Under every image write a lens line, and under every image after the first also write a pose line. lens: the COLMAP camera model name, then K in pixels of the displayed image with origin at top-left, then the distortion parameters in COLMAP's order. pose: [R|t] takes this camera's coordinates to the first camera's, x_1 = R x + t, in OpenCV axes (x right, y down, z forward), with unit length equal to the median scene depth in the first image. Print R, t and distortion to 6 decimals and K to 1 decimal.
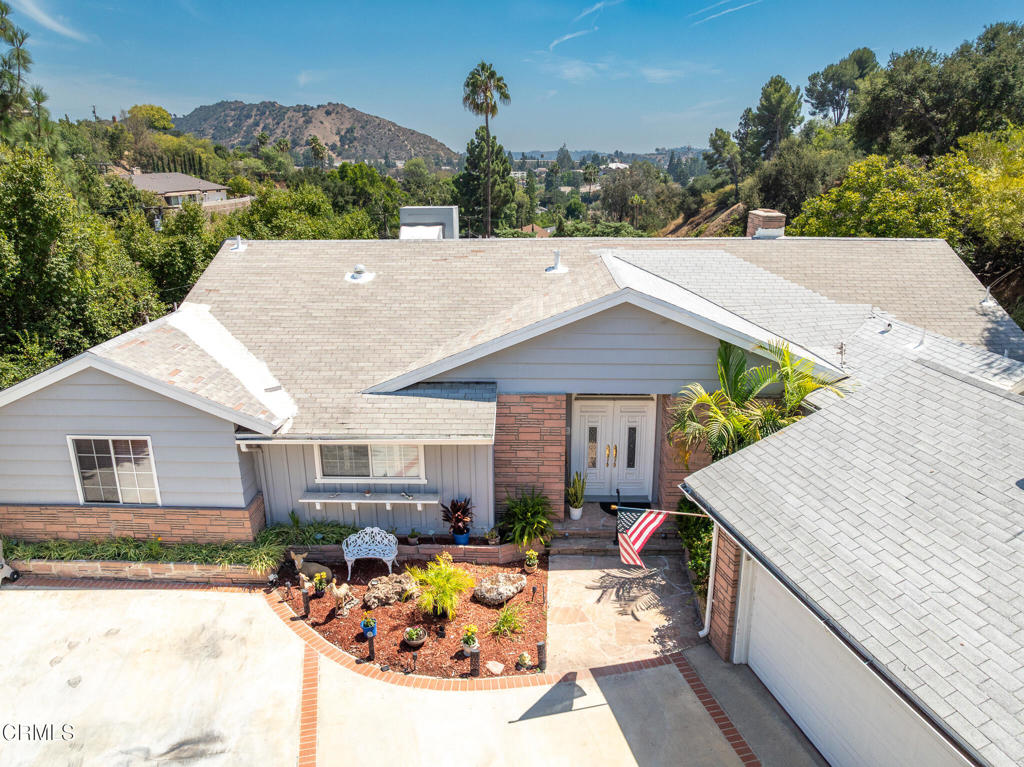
lens RADIAL K [[733.2, 0, 516.5], [0, 733.2, 382.6], [0, 0, 1]] dist [-0.047719, 0.027569]
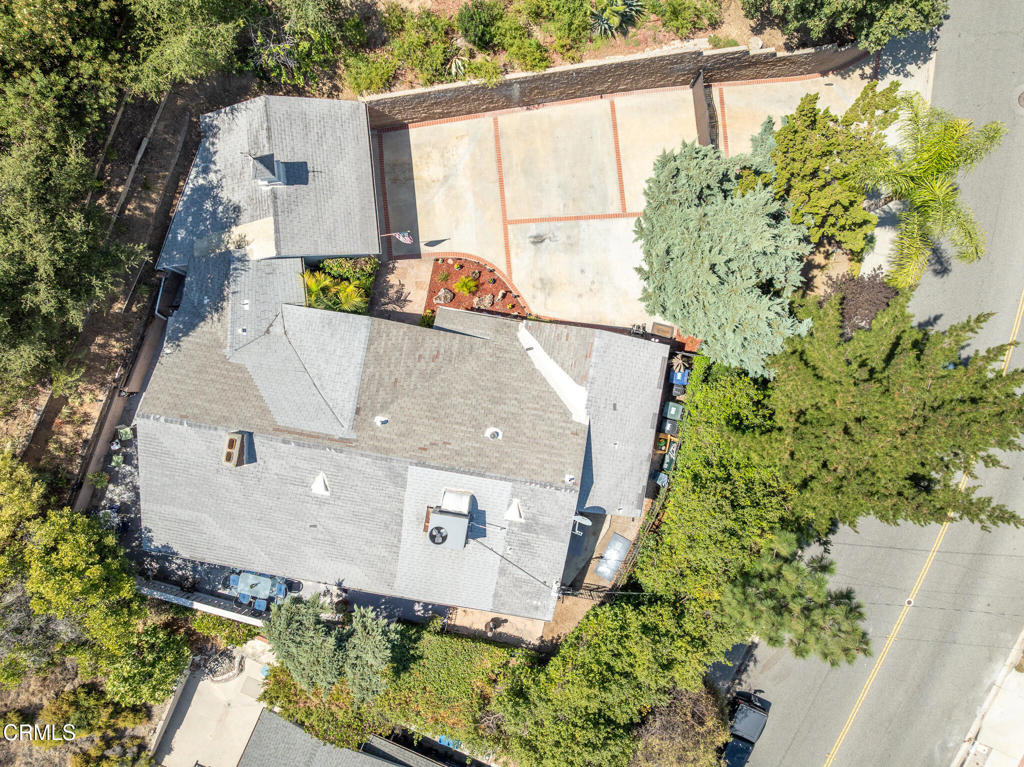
lens RADIAL K [[733.2, 0, 514.2], [0, 733.2, 385.2], [0, 0, 1]] dist [-0.047719, 0.027569]
pose [[-0.991264, -0.129650, 0.024218, -0.424544], [0.058529, -0.267854, 0.961680, -2.627686], [-0.118195, 0.954696, 0.273102, 0.587323]]
